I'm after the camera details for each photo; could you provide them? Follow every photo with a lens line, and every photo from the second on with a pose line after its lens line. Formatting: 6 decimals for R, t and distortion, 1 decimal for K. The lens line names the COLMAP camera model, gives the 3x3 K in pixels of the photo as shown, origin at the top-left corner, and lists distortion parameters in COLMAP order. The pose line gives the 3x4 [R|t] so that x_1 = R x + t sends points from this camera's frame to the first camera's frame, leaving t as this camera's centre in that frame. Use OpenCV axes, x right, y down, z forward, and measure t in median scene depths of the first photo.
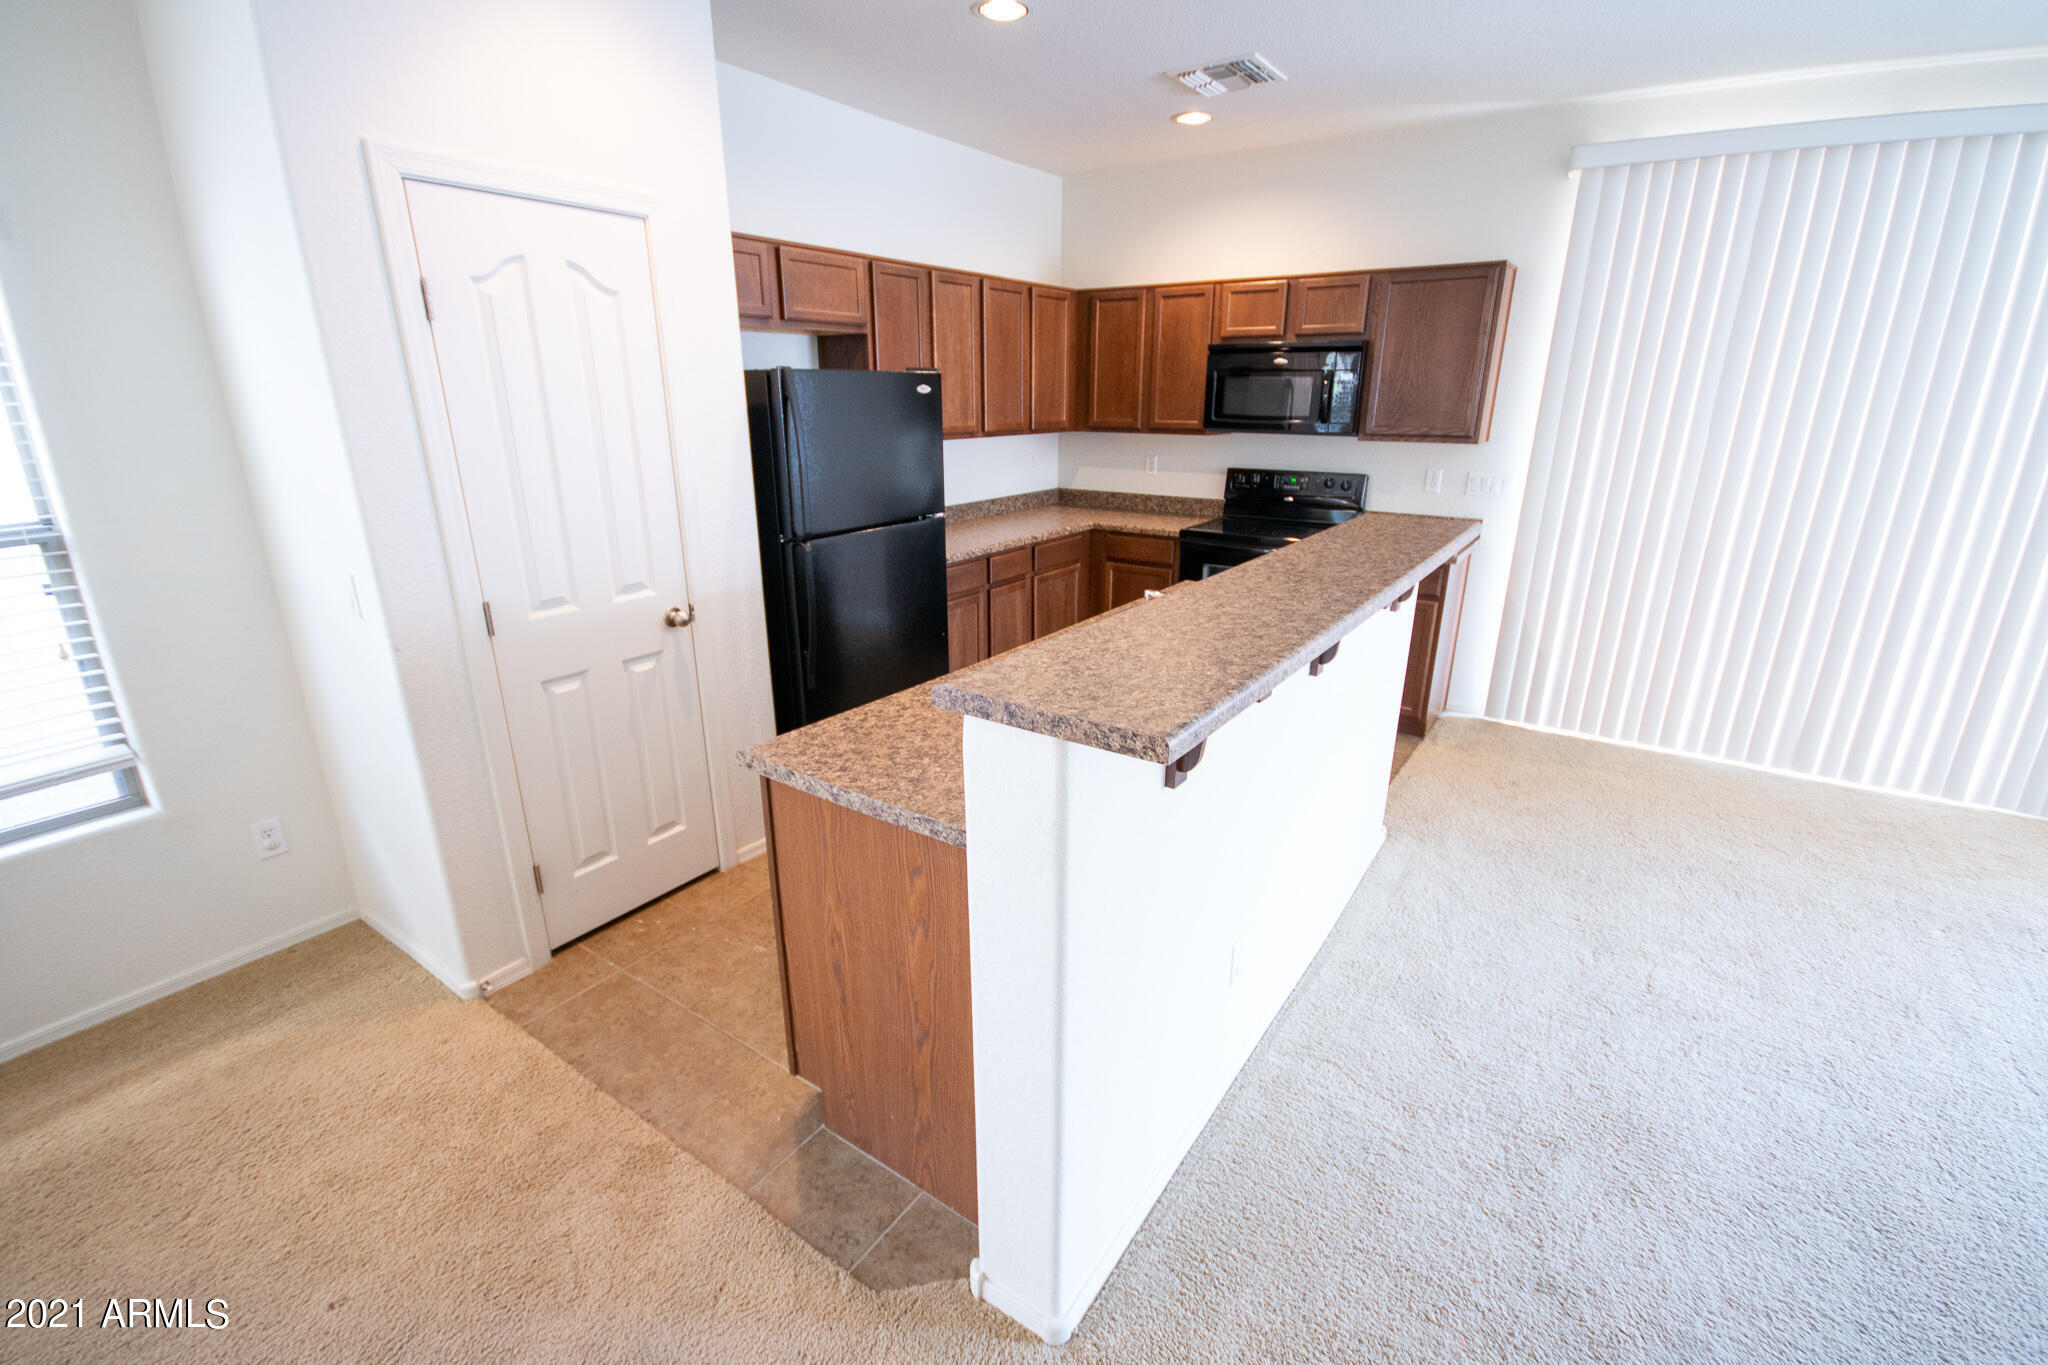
lens RADIAL K [[894.0, 0, 1019.1], [0, 894.0, 691.5], [0, 0, 1]] dist [0.002923, -0.007616]
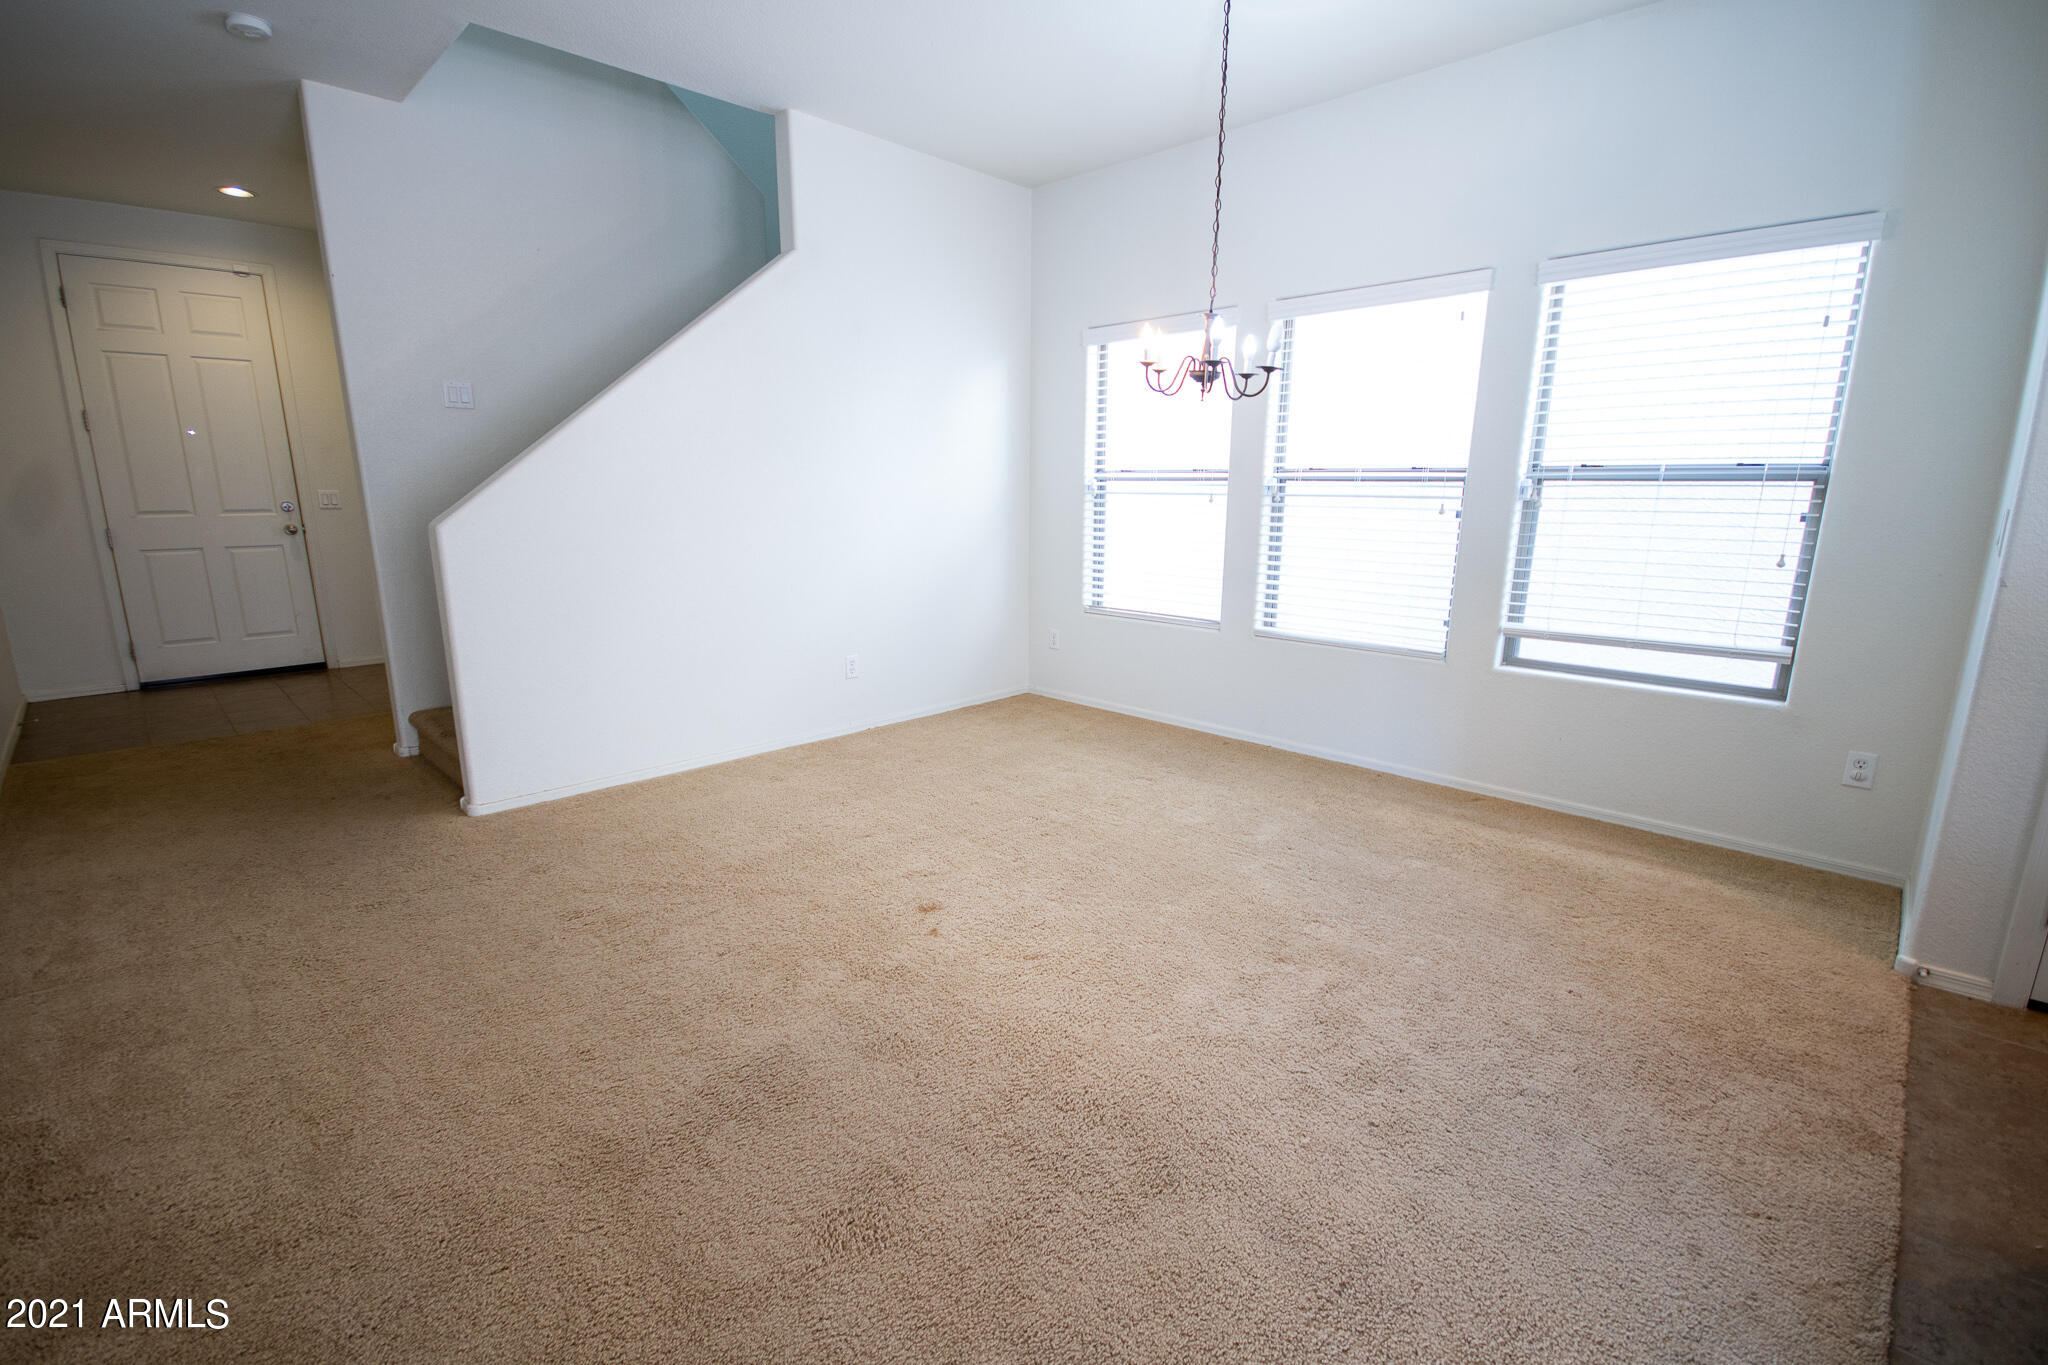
lens RADIAL K [[894.0, 0, 1019.1], [0, 894.0, 691.5], [0, 0, 1]] dist [0.002923, -0.007616]
pose [[-0.173242, 0.222663, -0.959379, 0.196665], [-0.321793, 0.907849, 0.268812, 0.064977], [0.930826, 0.355291, -0.085627, 0.061347]]
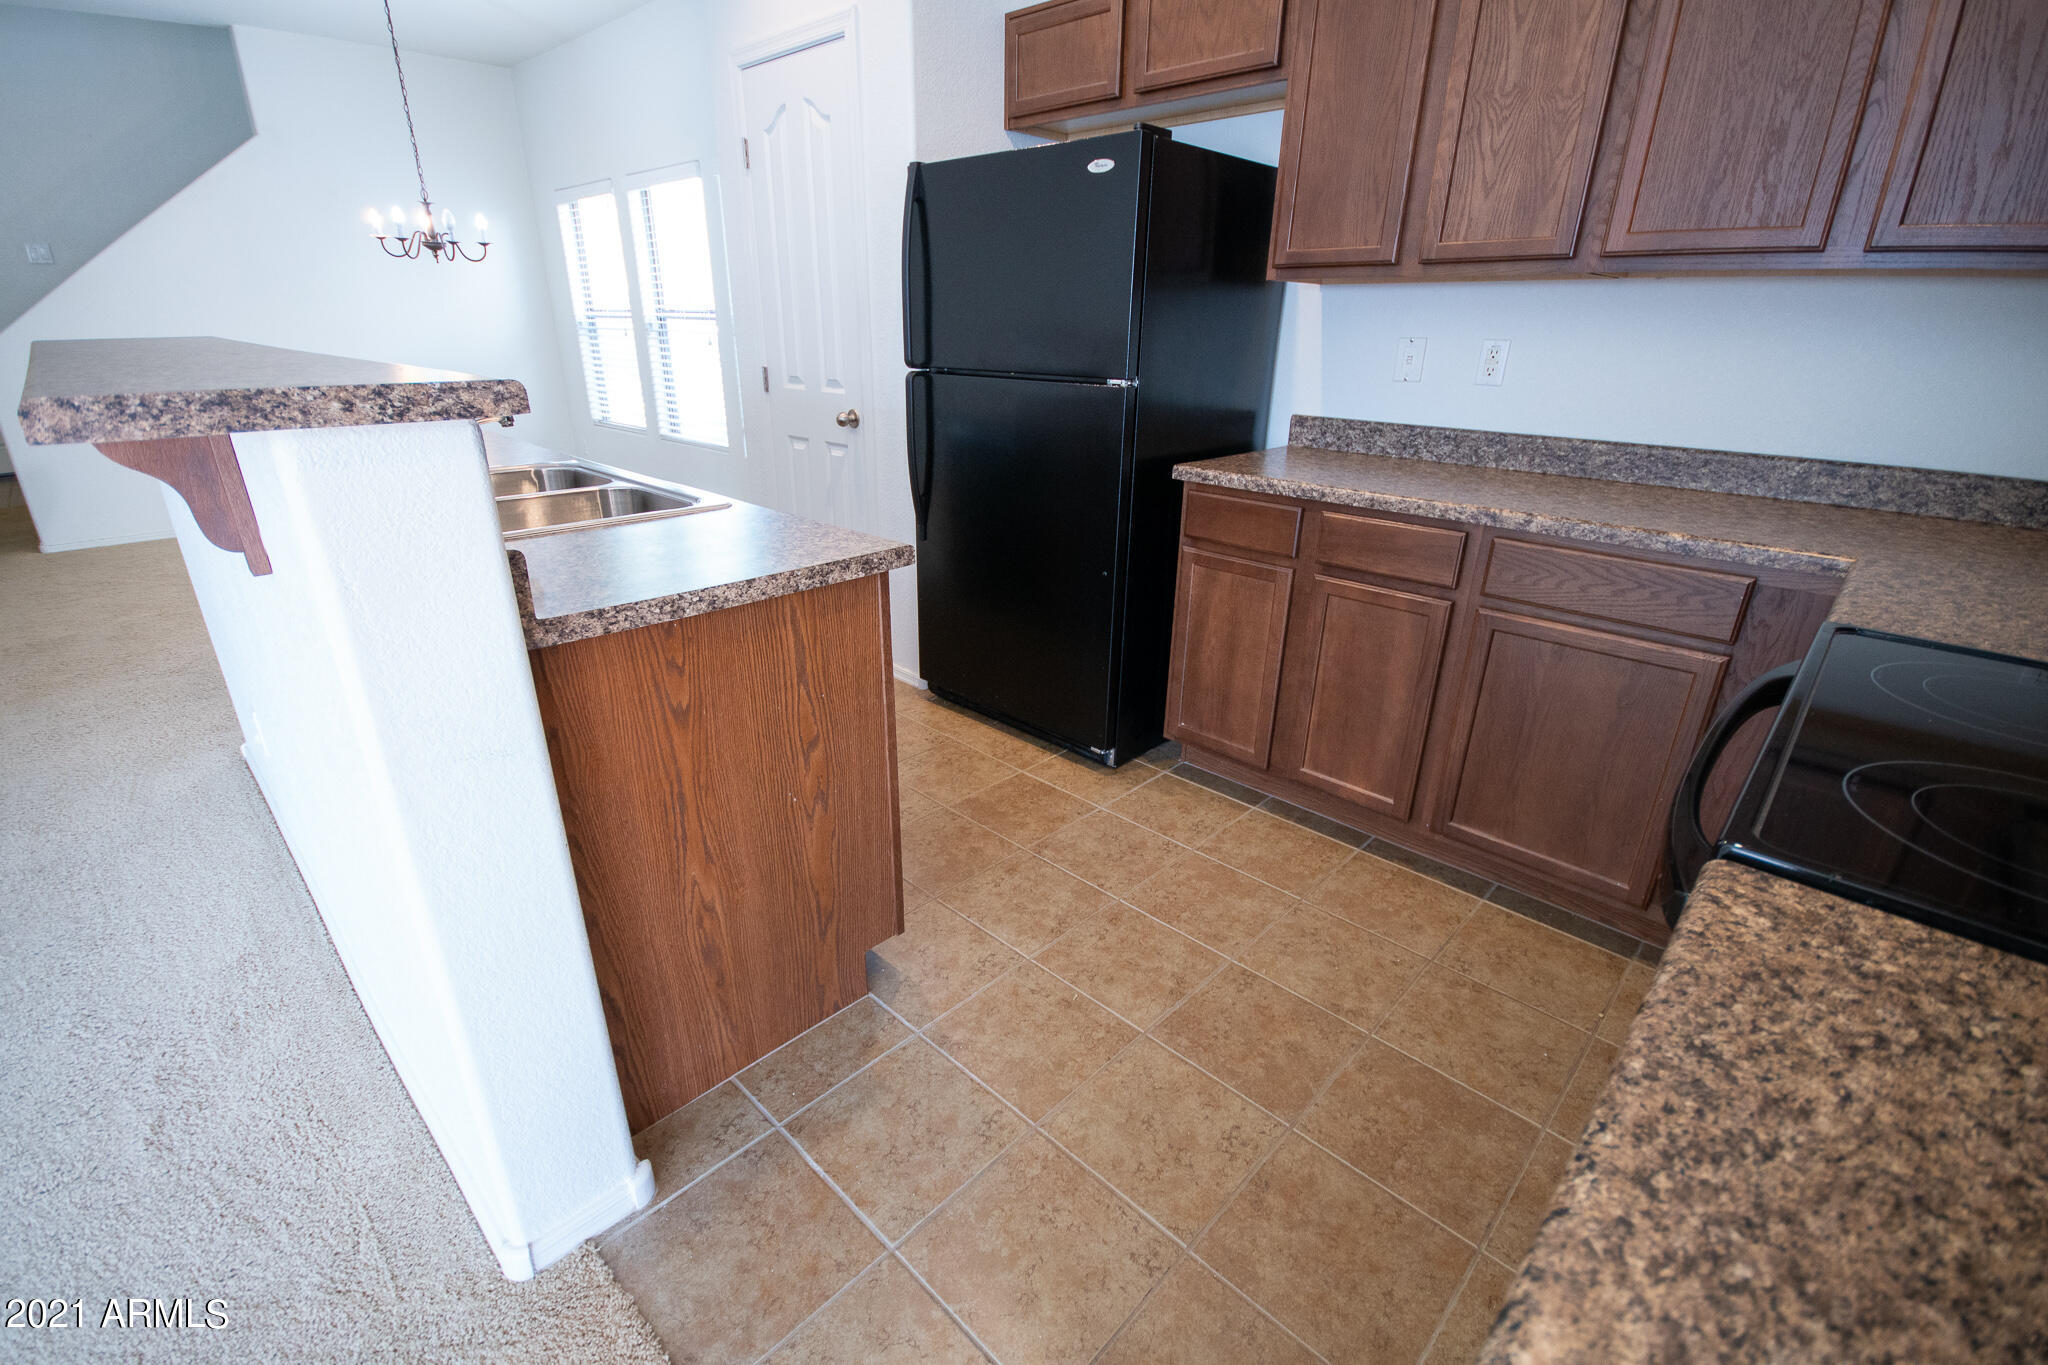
lens RADIAL K [[894.0, 0, 1019.1], [0, 894.0, 691.5], [0, 0, 1]] dist [0.002923, -0.007616]
pose [[-0.164646, 0.372676, -0.913238, 0.450884], [-0.330624, 0.851458, 0.407072, -0.192798], [0.929290, 0.368961, -0.016973, 0.807874]]
